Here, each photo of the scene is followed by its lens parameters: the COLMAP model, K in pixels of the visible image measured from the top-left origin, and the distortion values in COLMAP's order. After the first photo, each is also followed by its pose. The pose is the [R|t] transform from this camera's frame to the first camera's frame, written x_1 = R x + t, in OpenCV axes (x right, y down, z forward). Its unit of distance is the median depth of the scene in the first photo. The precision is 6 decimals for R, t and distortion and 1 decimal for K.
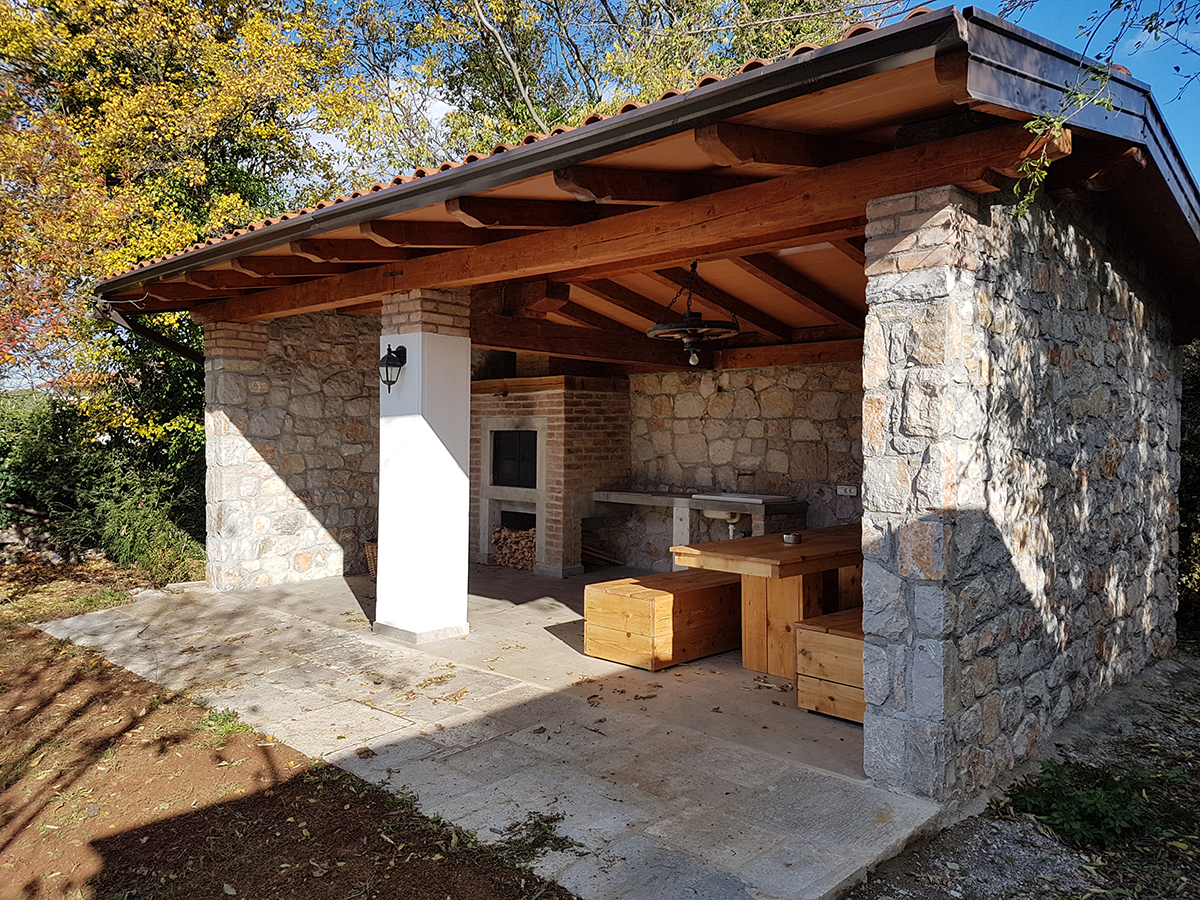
lens RADIAL K [[906.9, 0, 600.0], [0, 906.9, 450.0], [0, 0, 1]] dist [0.004999, 0.000962]
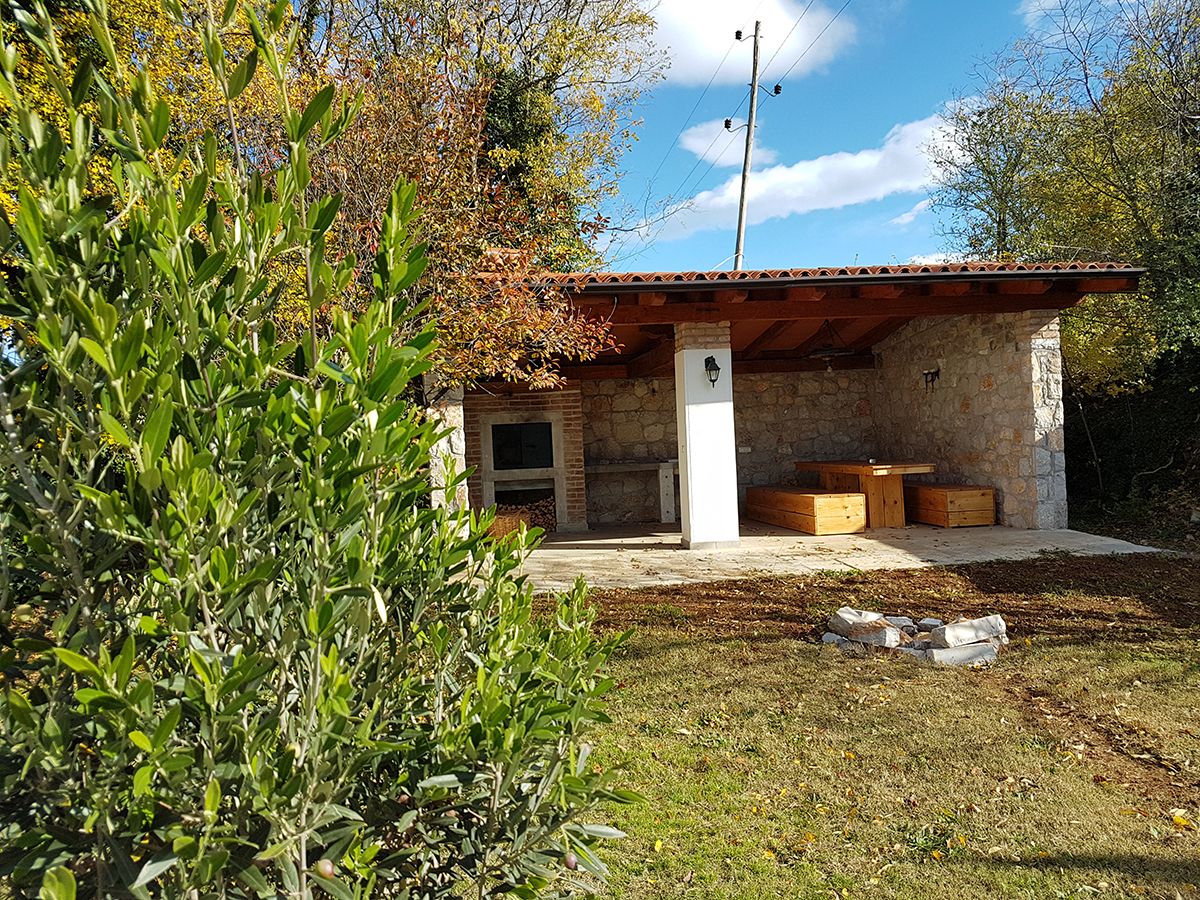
lens RADIAL K [[906.9, 0, 600.0], [0, 906.9, 450.0], [0, 0, 1]] dist [0.004999, 0.000962]
pose [[0.626724, -0.044669, 0.777960, -2.033555], [0.062585, 0.998016, 0.006885, 0.026515], [-0.776724, 0.044374, 0.628276, 0.267018]]
